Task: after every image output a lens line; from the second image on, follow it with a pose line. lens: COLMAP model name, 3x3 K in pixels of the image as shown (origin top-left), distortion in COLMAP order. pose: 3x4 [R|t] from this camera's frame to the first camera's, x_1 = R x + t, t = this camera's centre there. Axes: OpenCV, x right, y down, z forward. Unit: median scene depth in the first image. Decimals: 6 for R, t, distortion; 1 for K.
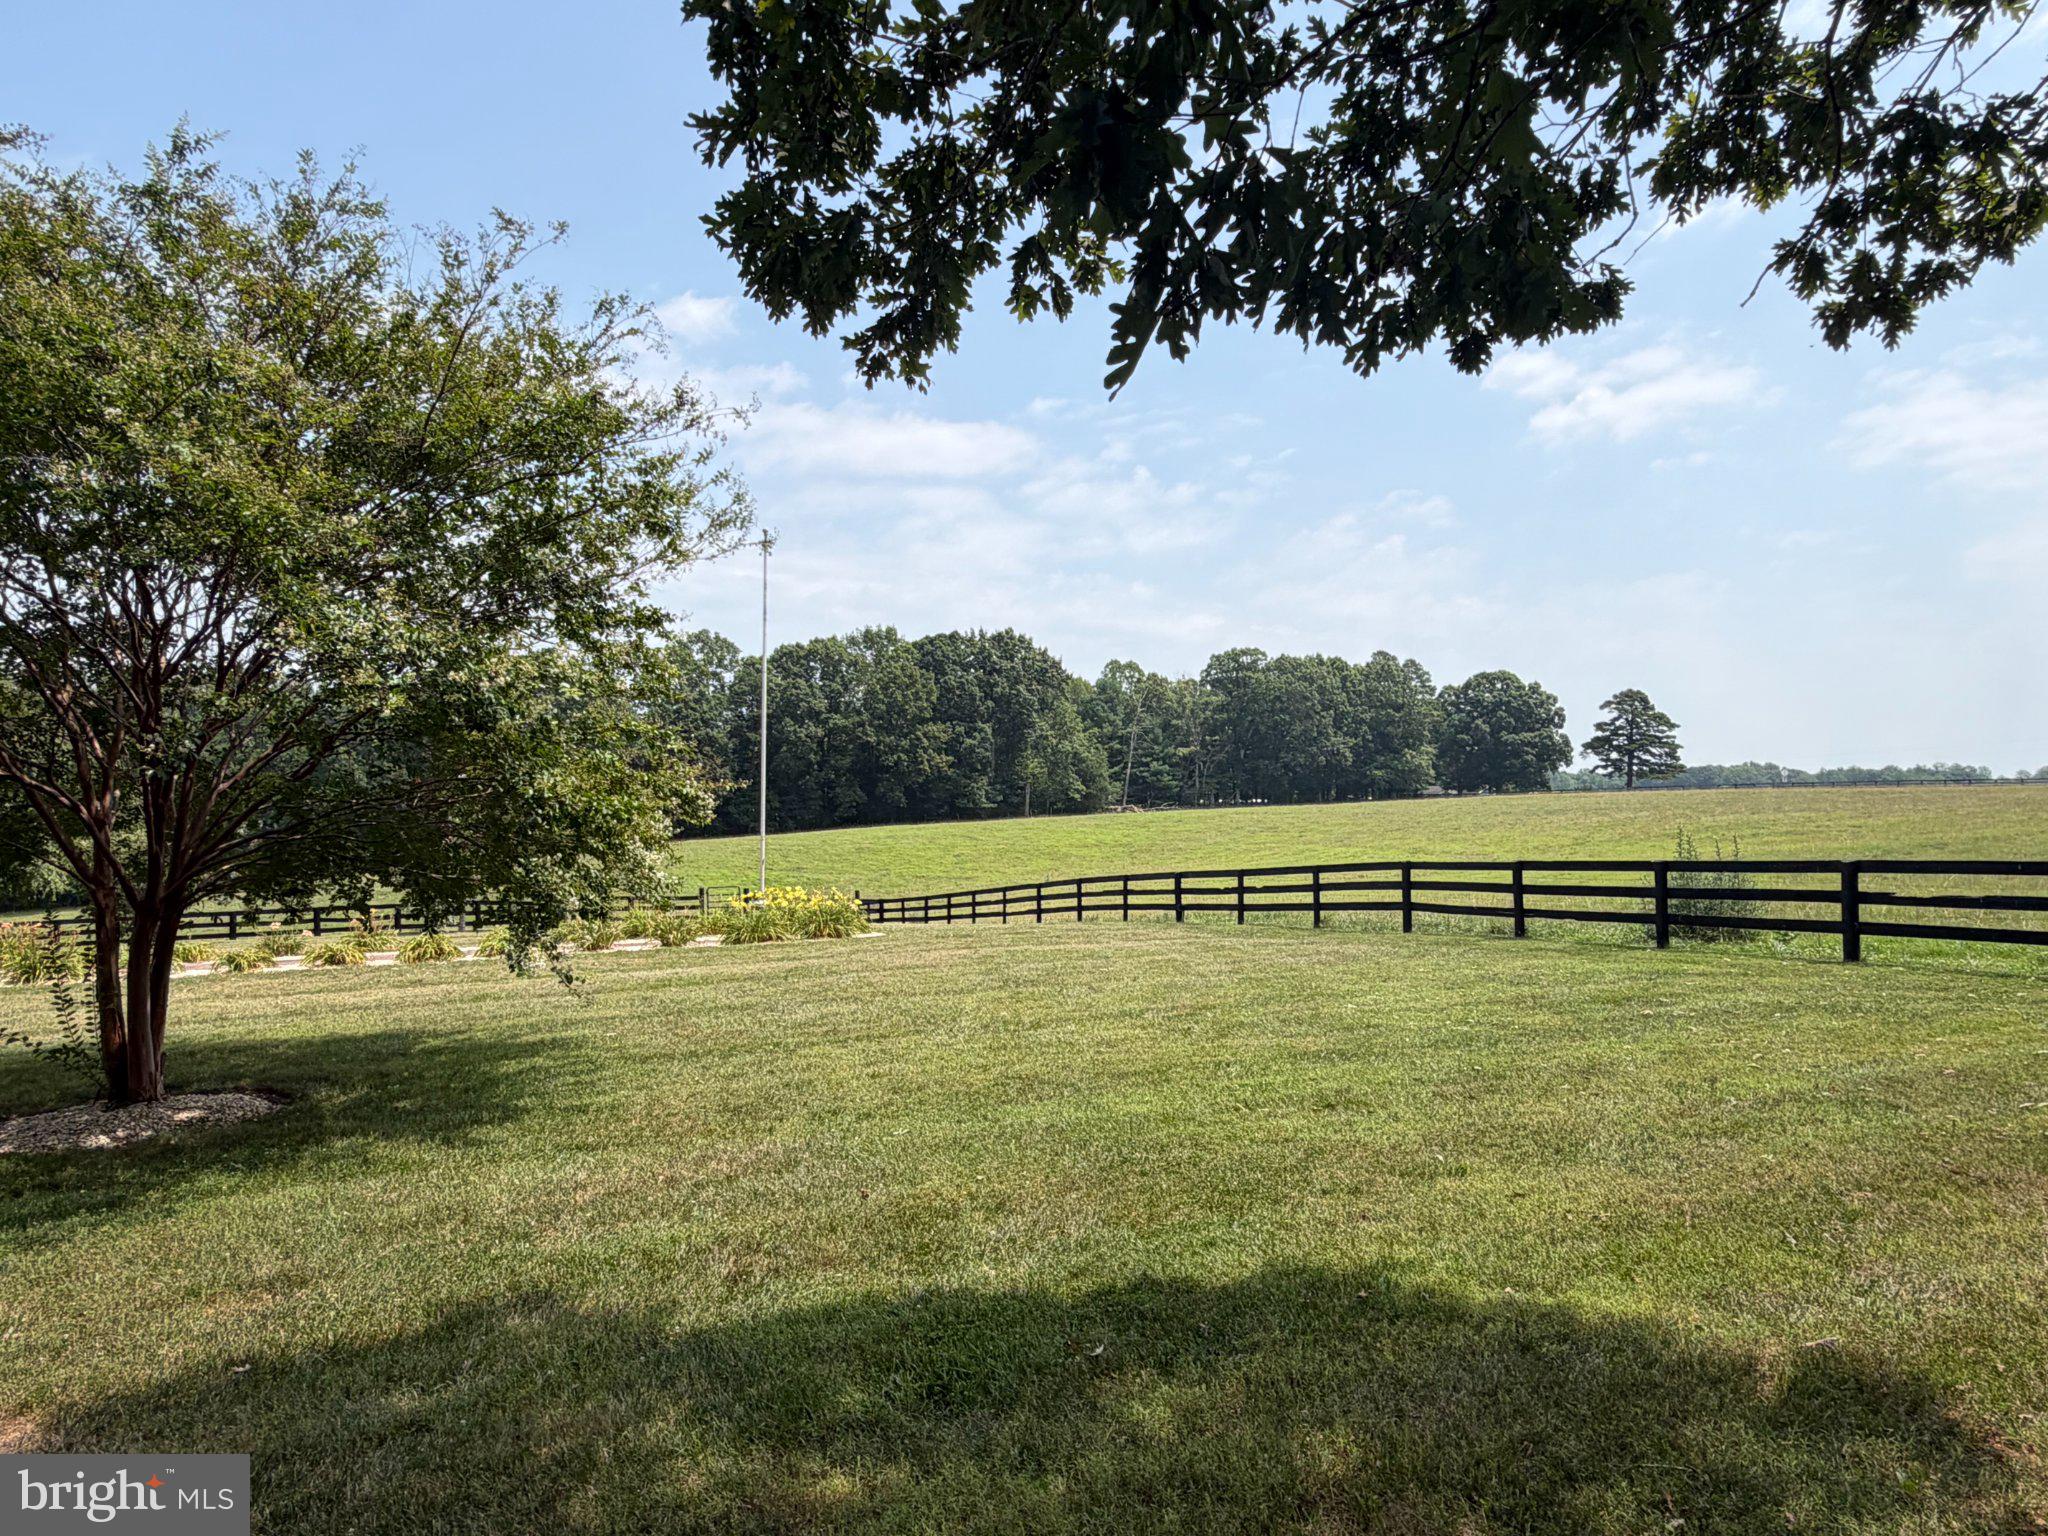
lens RADIAL K [[1267.7, 0, 1031.3], [0, 1267.7, 789.4], [0, 0, 1]] dist [-0.006868, -0.001187]
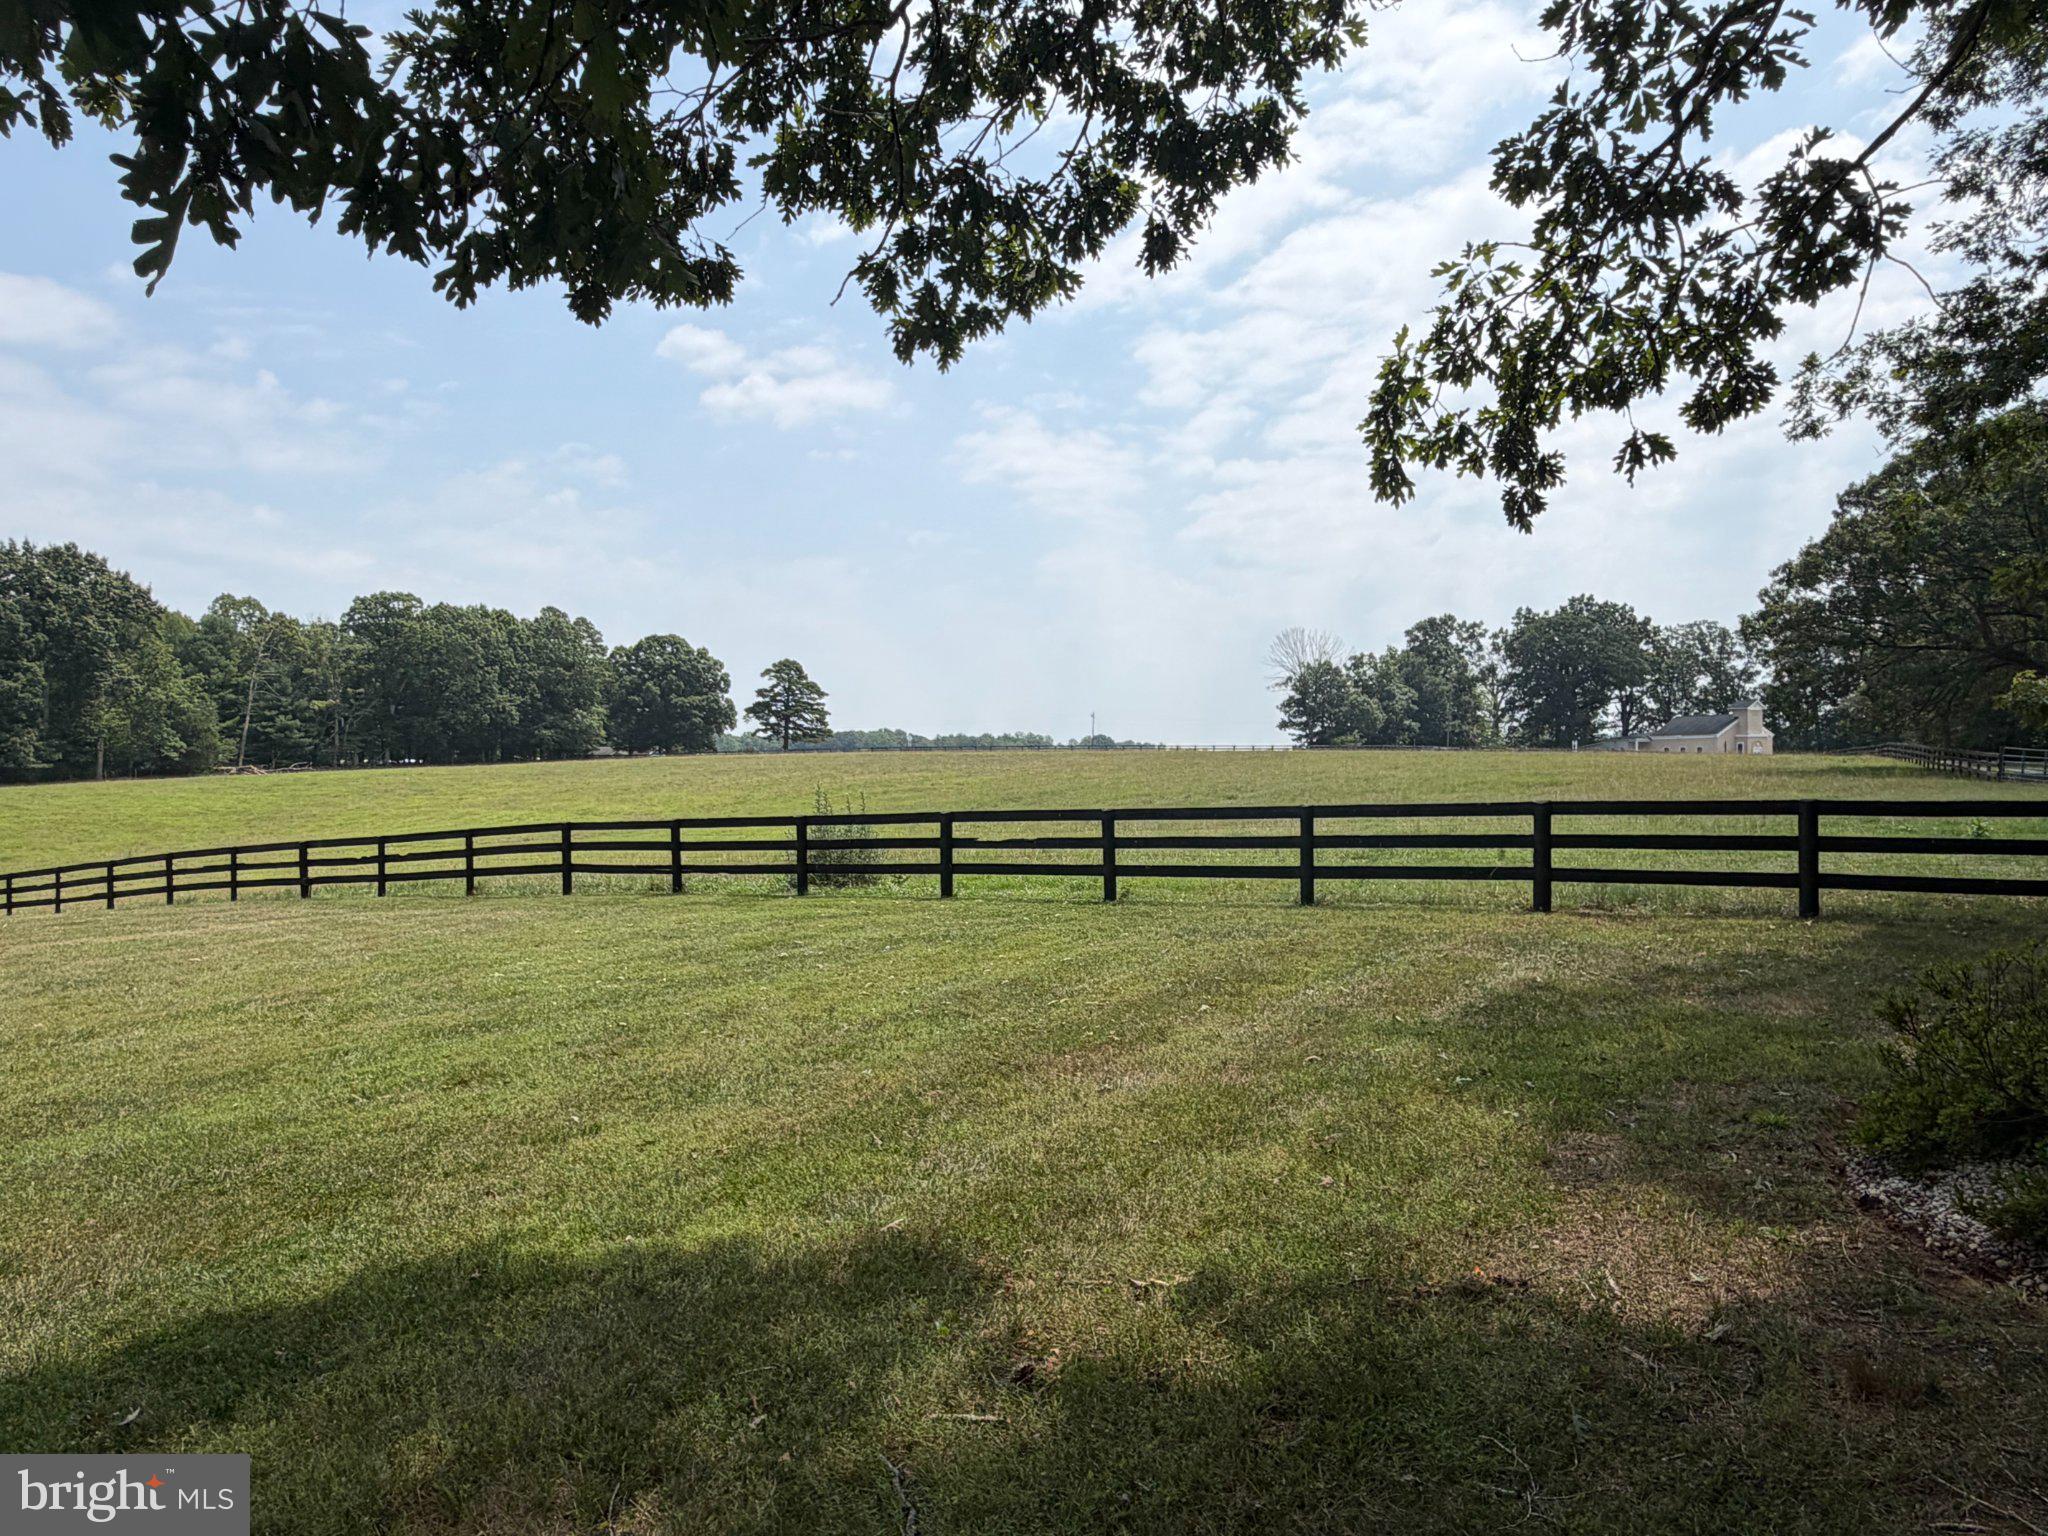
lens RADIAL K [[1267.7, 0, 1033.1], [0, 1267.7, 765.5], [0, 0, 1]] dist [-0.006868, -0.001187]
pose [[0.808154, 0.002196, 0.588967, 0.018989], [-0.008799, 0.999926, 0.008346, 0.002845], [-0.588905, -0.011927, 0.808114, -0.002402]]
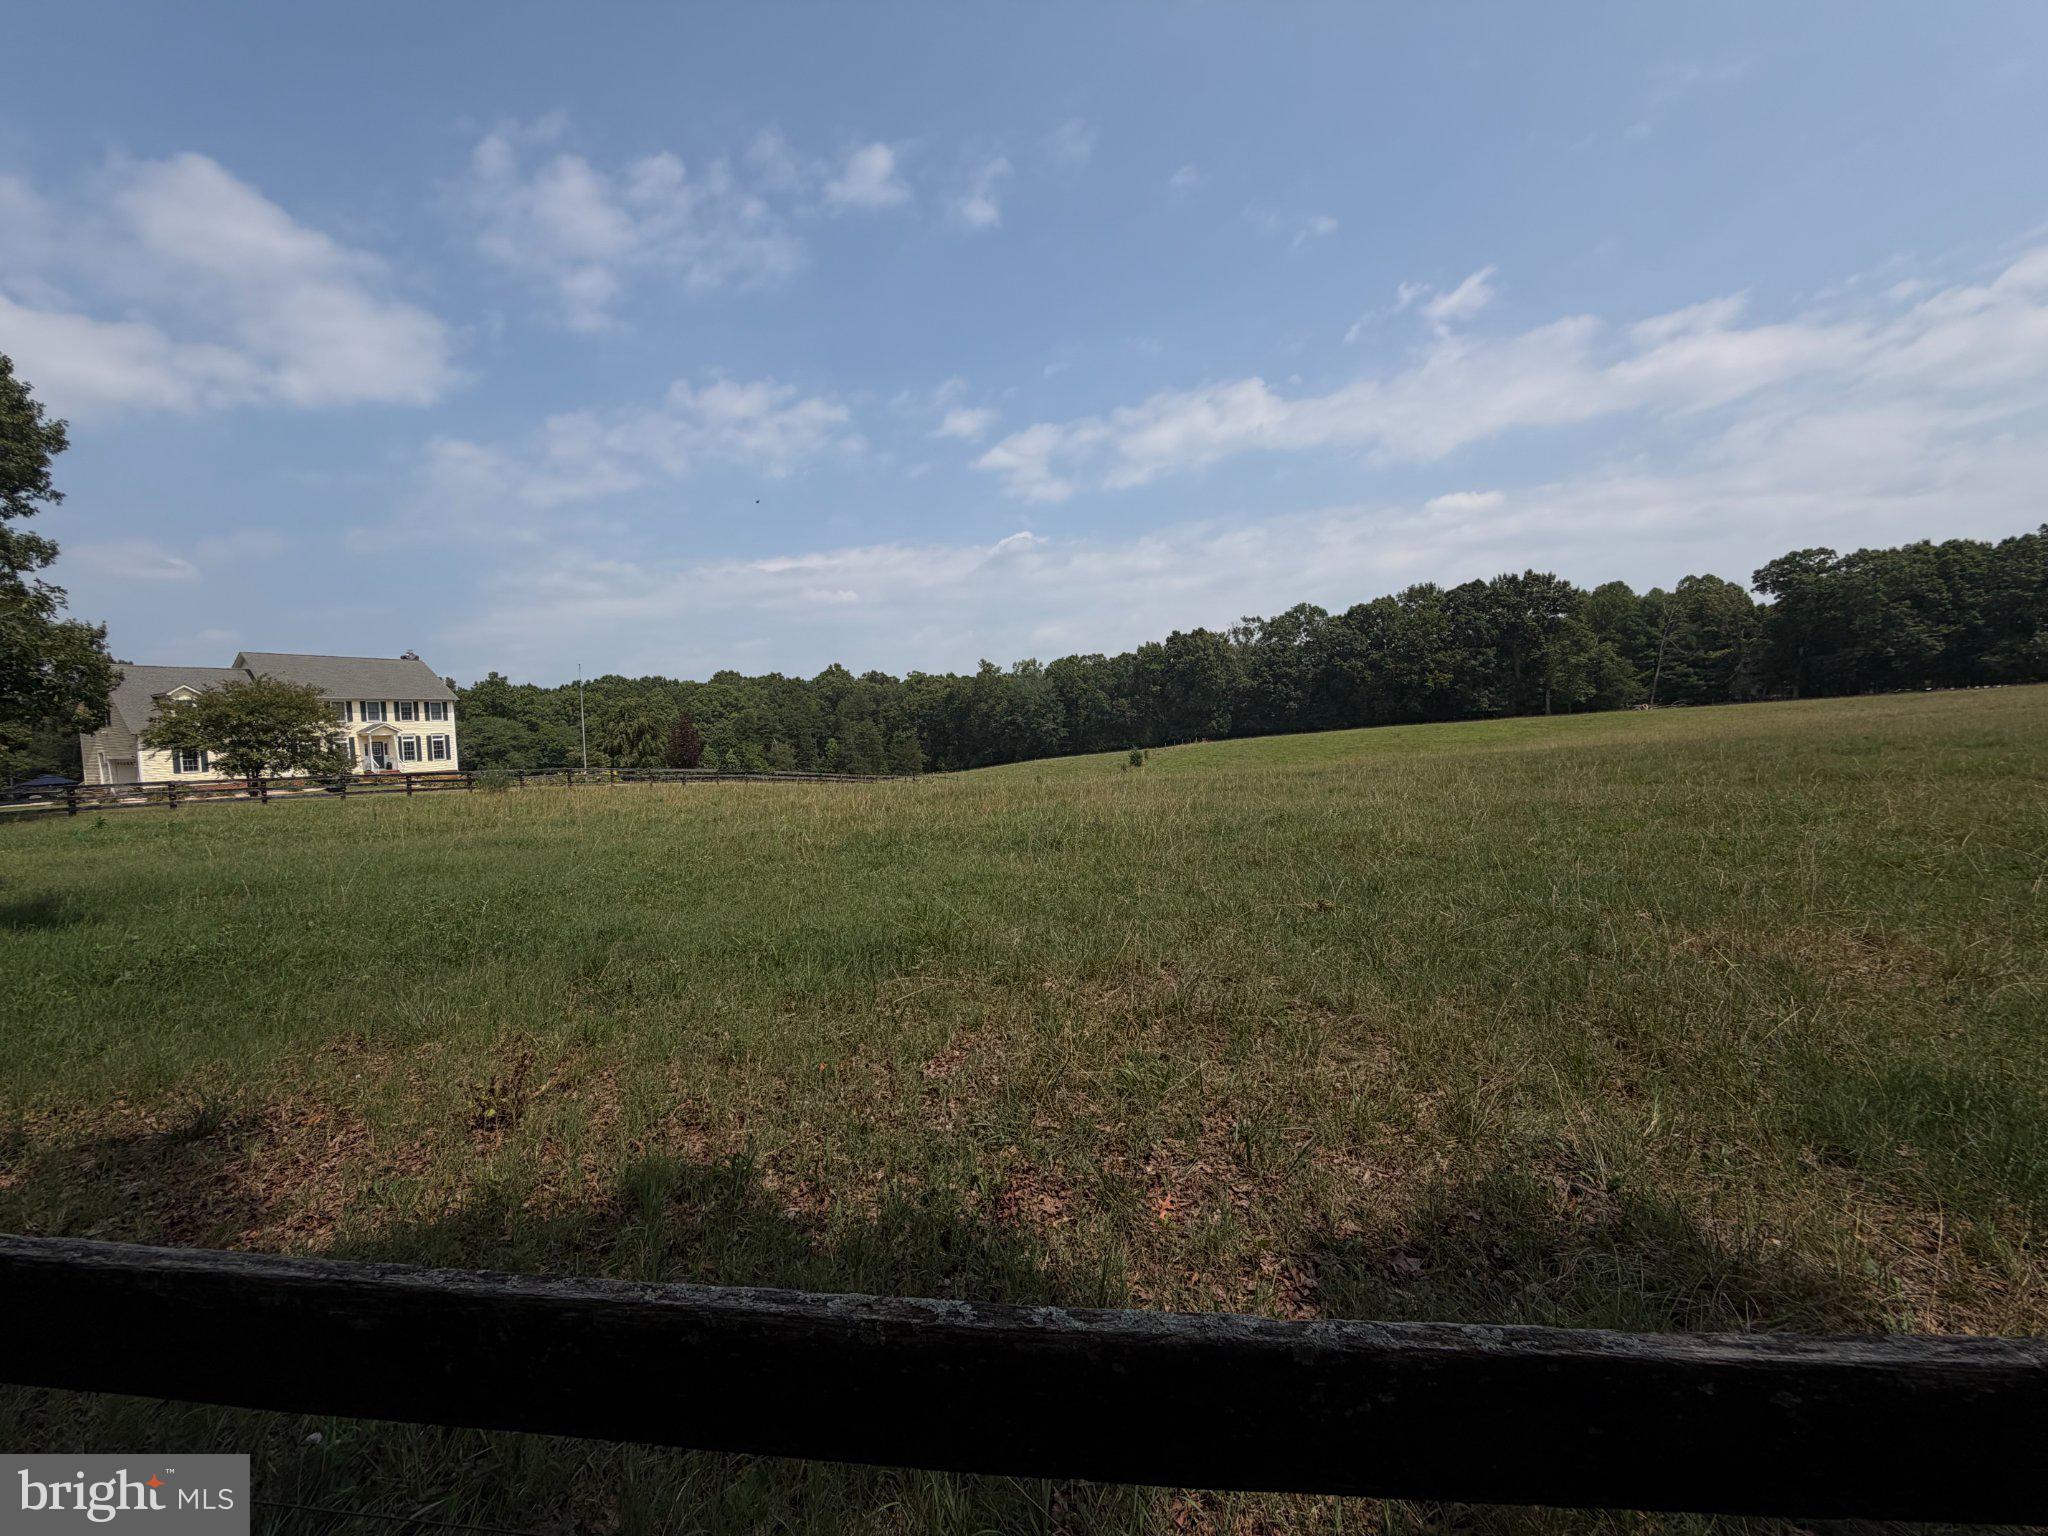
lens RADIAL K [[818.7, 0, 1019.9], [0, 818.7, 773.6], [0, 0, 1]] dist [0.001588, 0.000541]
pose [[0.634266, 0.036332, -0.772261, 1.543917], [0.044363, 0.995539, 0.083272, -0.065316], [0.771841, -0.087076, 0.629825, 0.289688]]
